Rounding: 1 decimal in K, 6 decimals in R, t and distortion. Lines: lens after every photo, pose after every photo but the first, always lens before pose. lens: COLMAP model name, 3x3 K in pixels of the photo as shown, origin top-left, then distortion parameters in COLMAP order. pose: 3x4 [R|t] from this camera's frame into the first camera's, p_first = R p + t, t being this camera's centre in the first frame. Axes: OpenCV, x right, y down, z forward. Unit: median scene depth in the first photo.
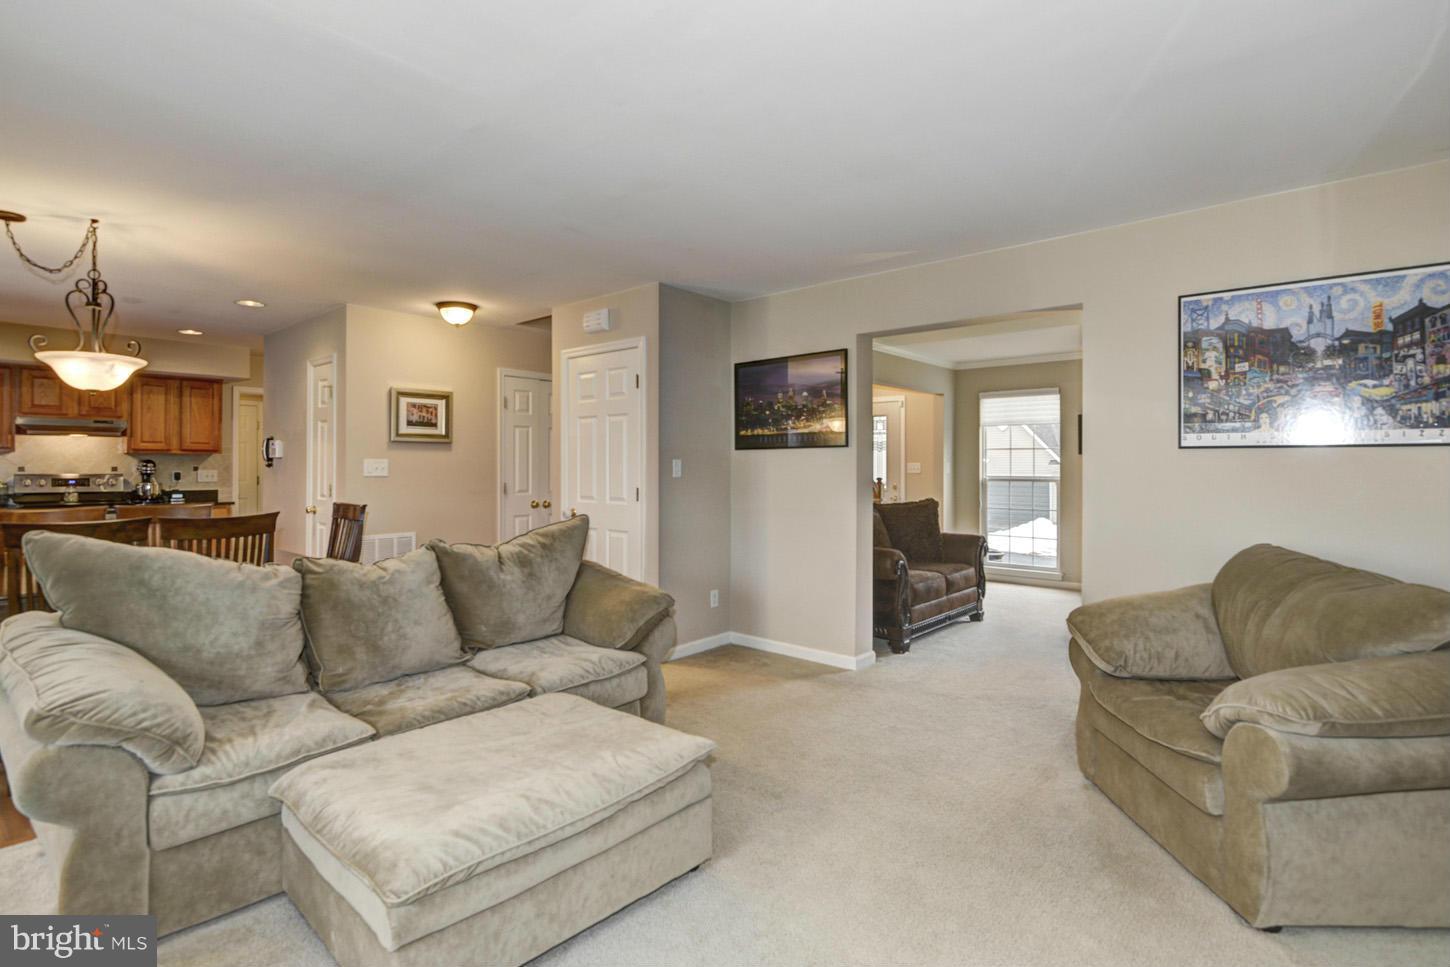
lens RADIAL K [[694.6, 0, 724.8], [0, 694.6, 464.4], [0, 0, 1]] dist [-0.018830, -0.000509]
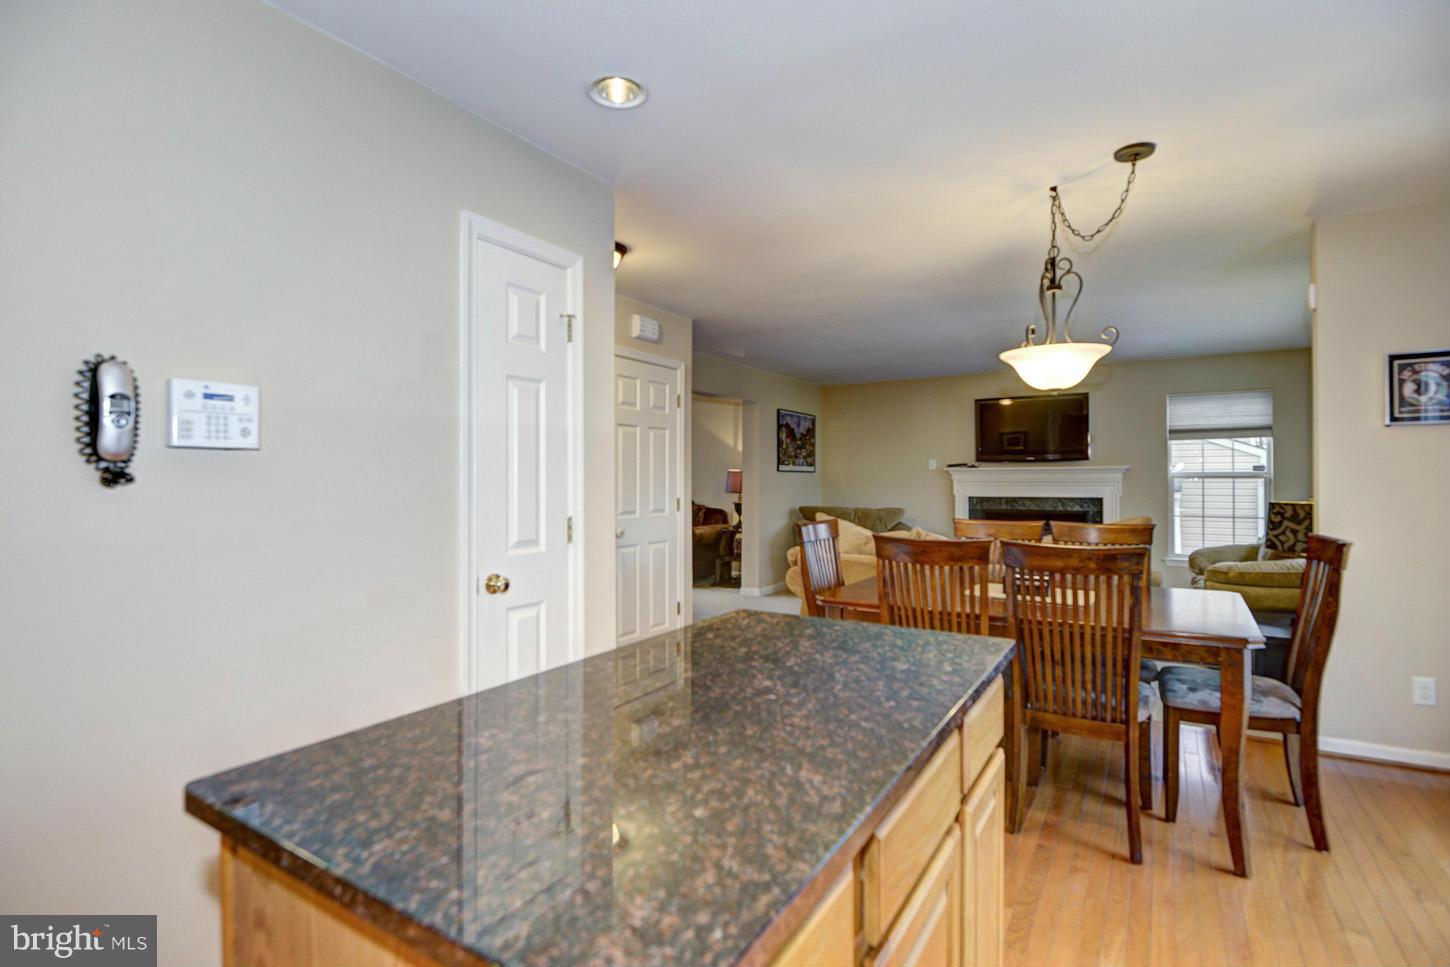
lens RADIAL K [[708.7, 0, 725.0], [0, 708.7, 483.5], [0, 0, 1]] dist [0.001384, 0.000131]
pose [[-0.166589, -0.007264, 0.986000, -1.125246], [-0.003251, 0.999971, 0.006818, 0.002291], [-0.986021, -0.002070, -0.166608, 1.014858]]
